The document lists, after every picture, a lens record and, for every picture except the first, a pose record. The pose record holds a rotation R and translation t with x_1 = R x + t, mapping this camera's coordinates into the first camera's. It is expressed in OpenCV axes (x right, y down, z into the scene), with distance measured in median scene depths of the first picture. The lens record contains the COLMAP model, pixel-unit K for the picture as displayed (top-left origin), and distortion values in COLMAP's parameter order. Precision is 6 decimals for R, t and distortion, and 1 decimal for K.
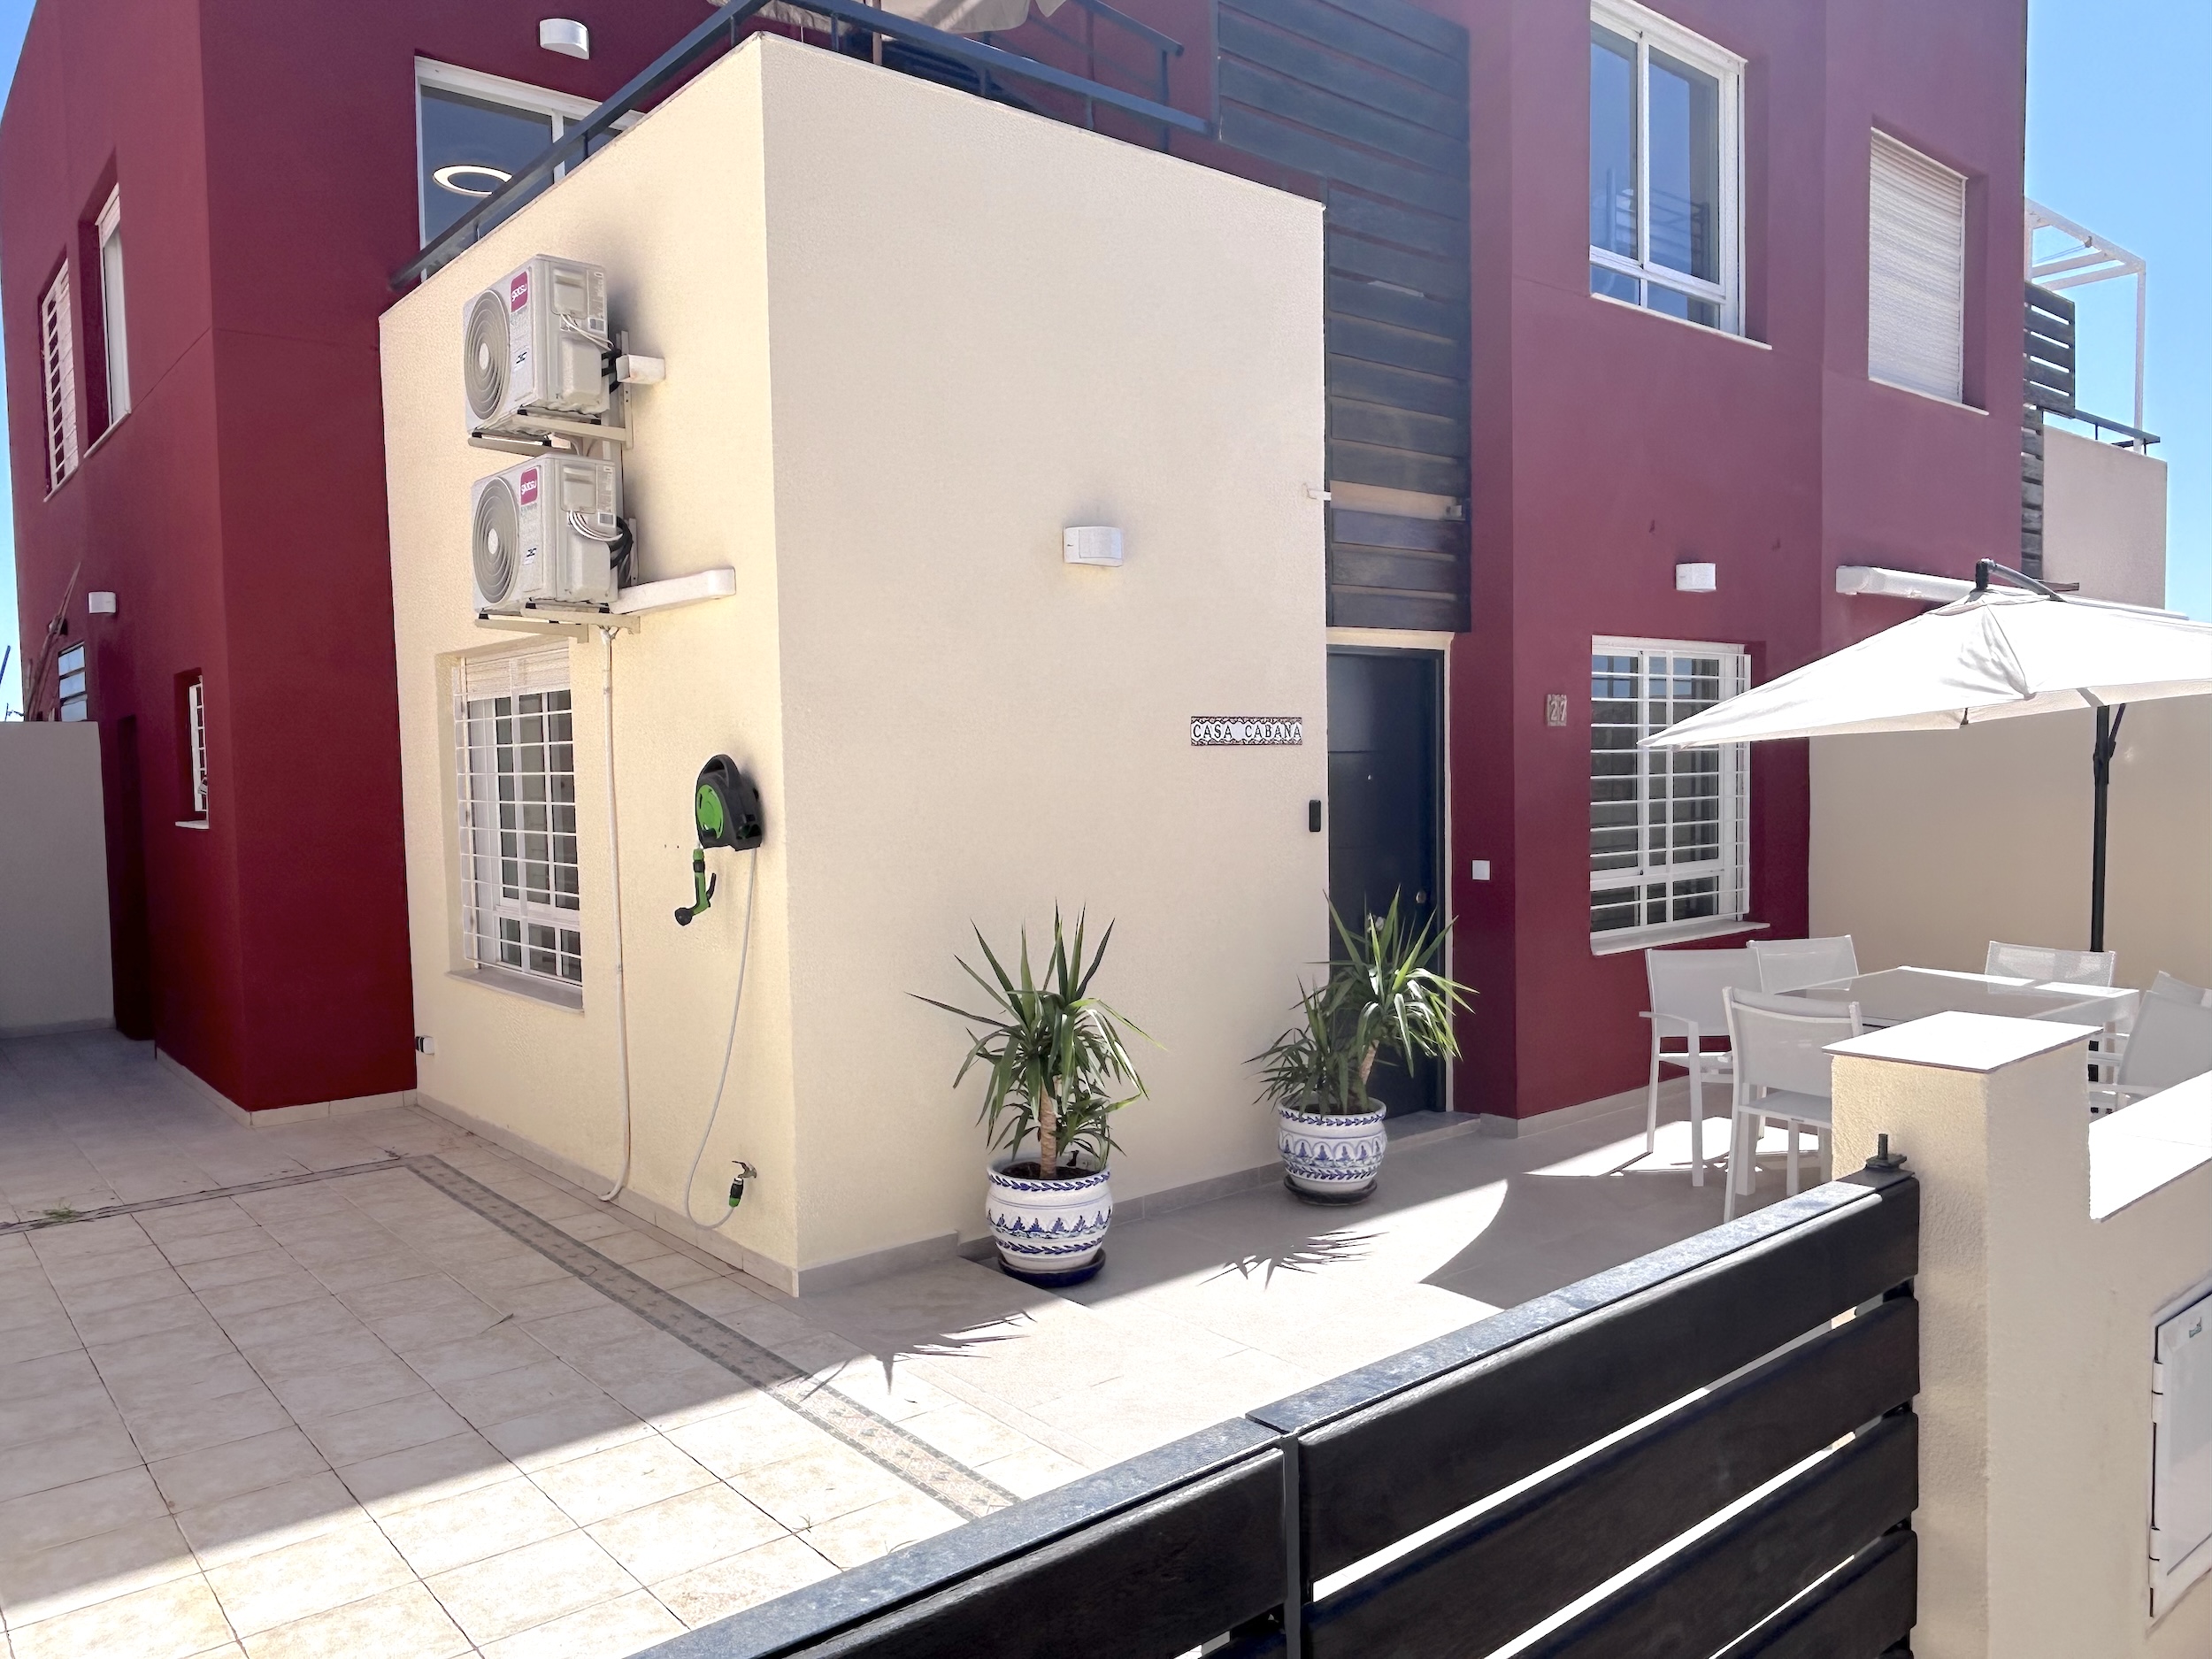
lens RADIAL K [[1581.6, 0, 1104.3], [0, 1581.6, 841.6], [0, 0, 1]] dist [-0.004053, -0.000633]
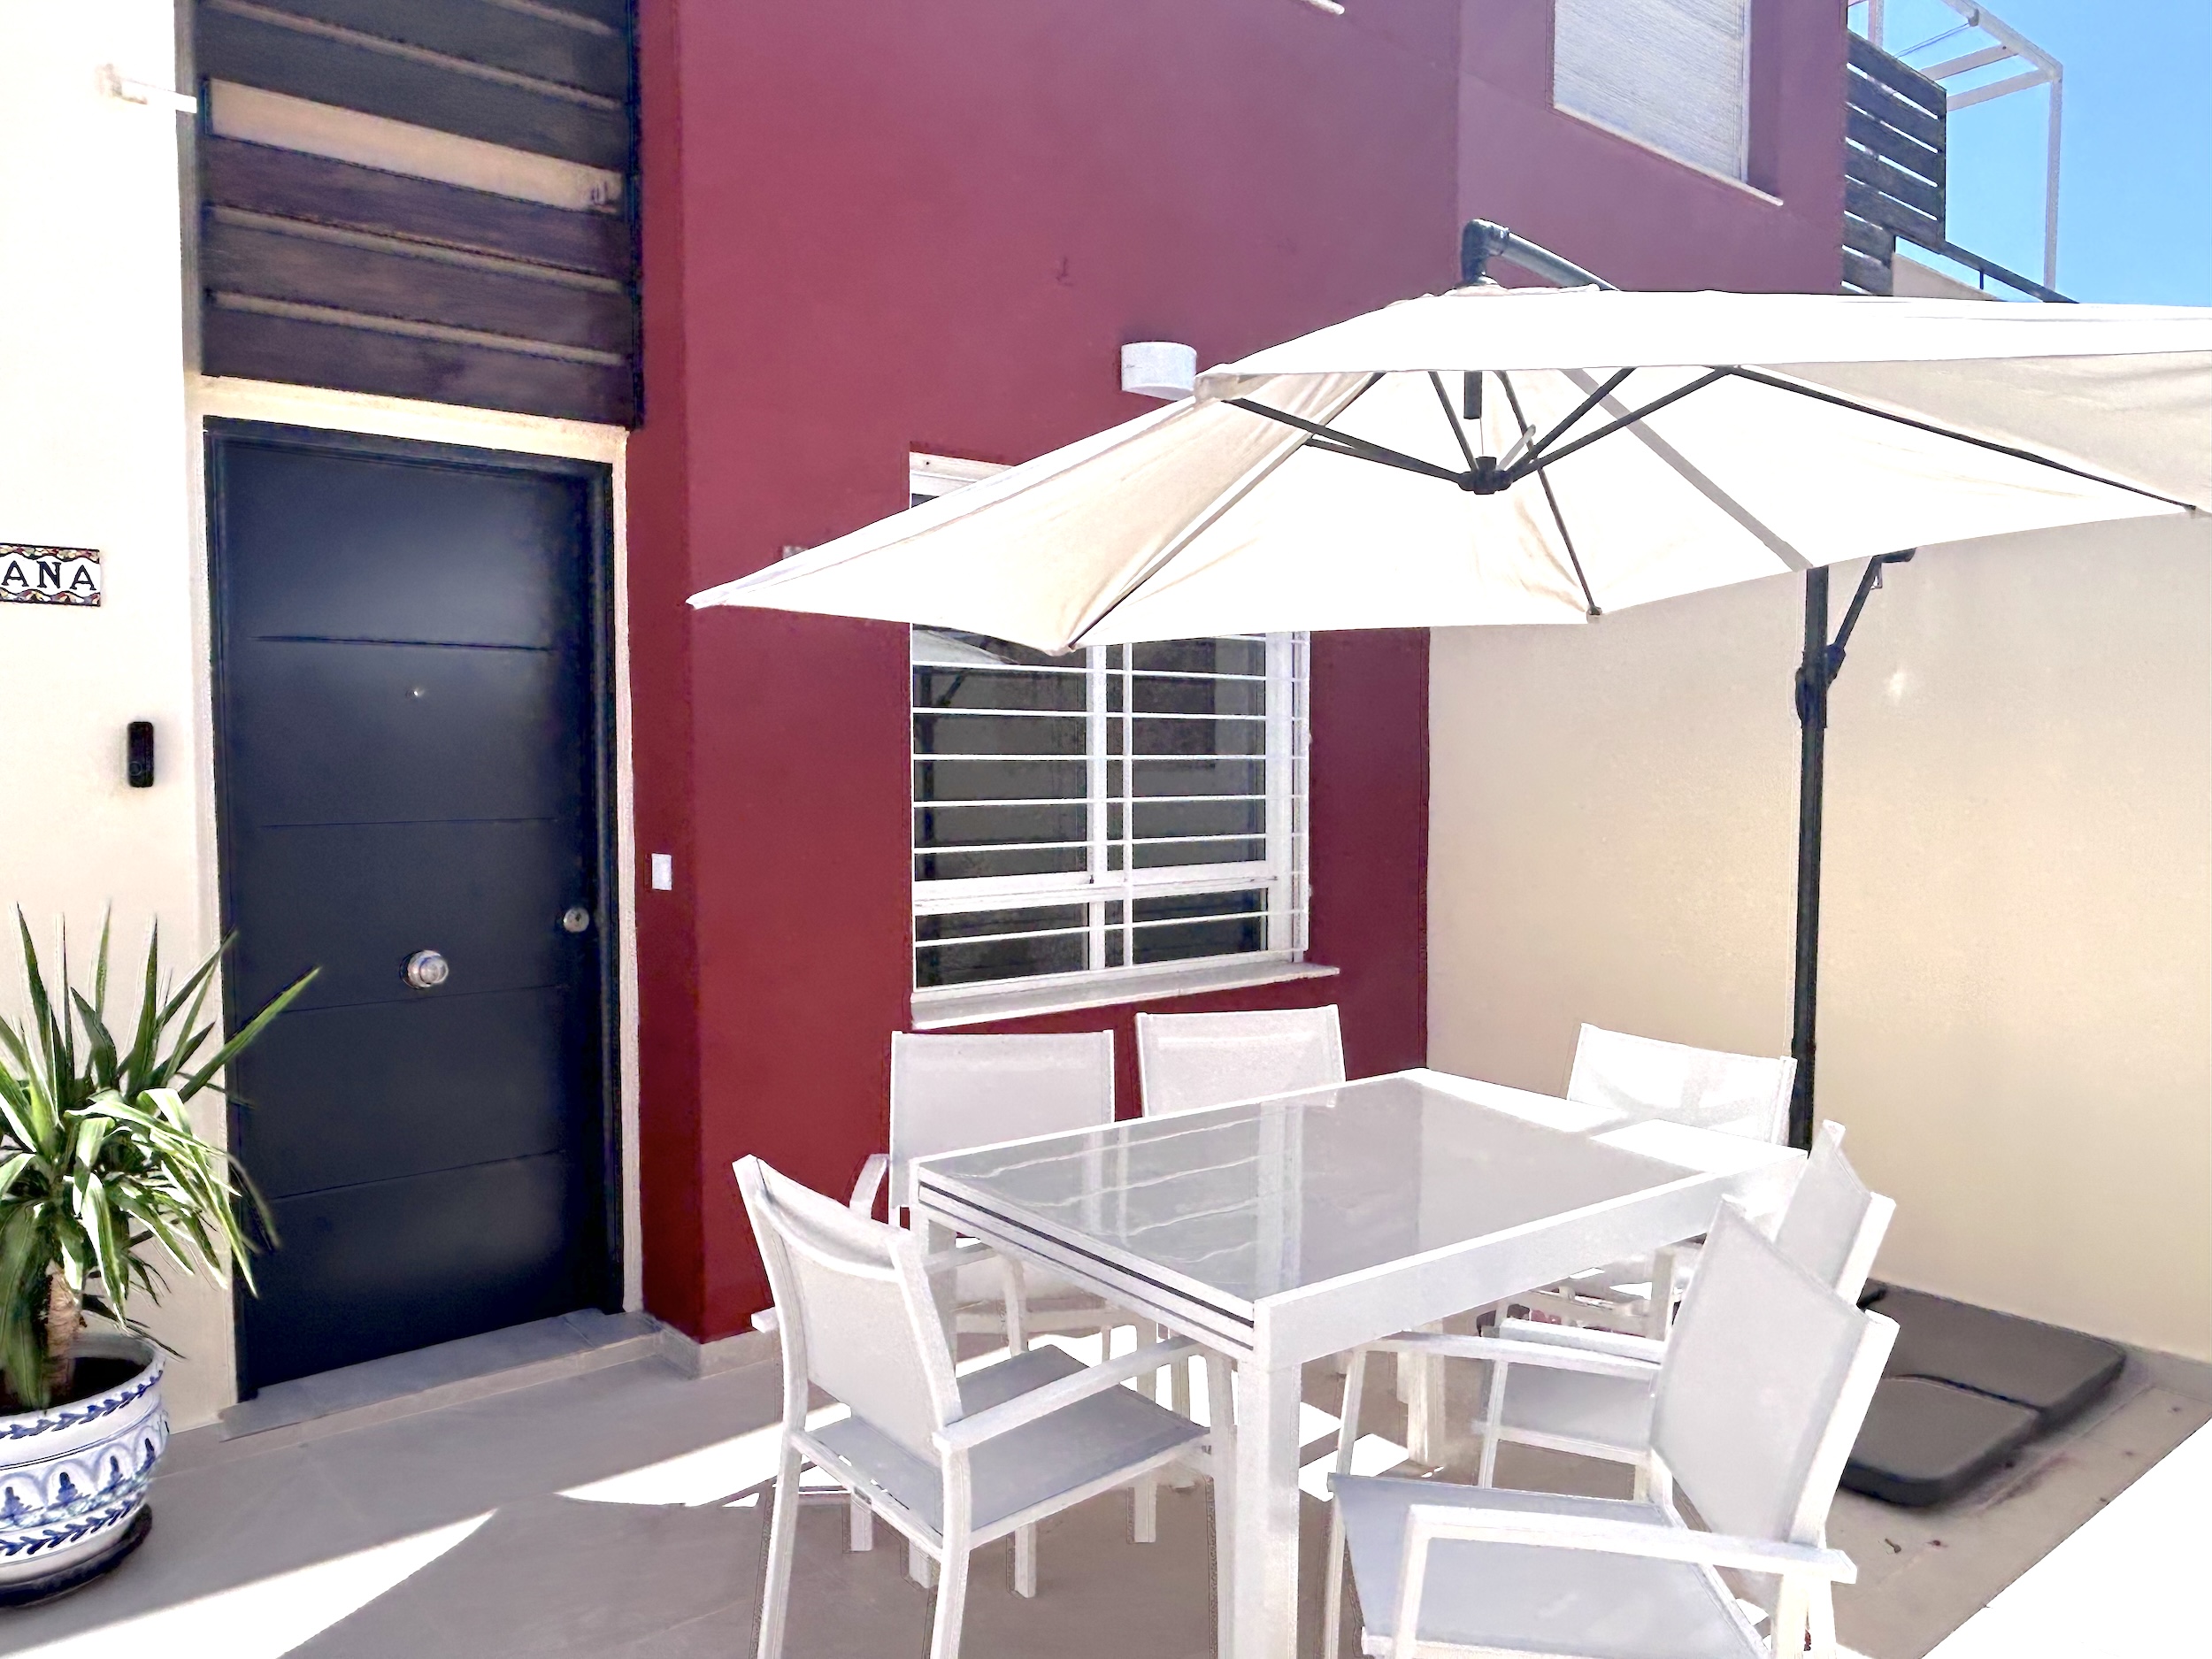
lens RADIAL K [[1581.6, 0, 1121.5], [0, 1581.6, 814.8], [0, 0, 1]] dist [-0.004053, -0.000633]
pose [[0.999782, 0.020729, 0.002428, 0.392347], [-0.020703, 0.999734, -0.010210, 0.001402], [-0.002639, 0.010157, 0.999945, 0.461801]]
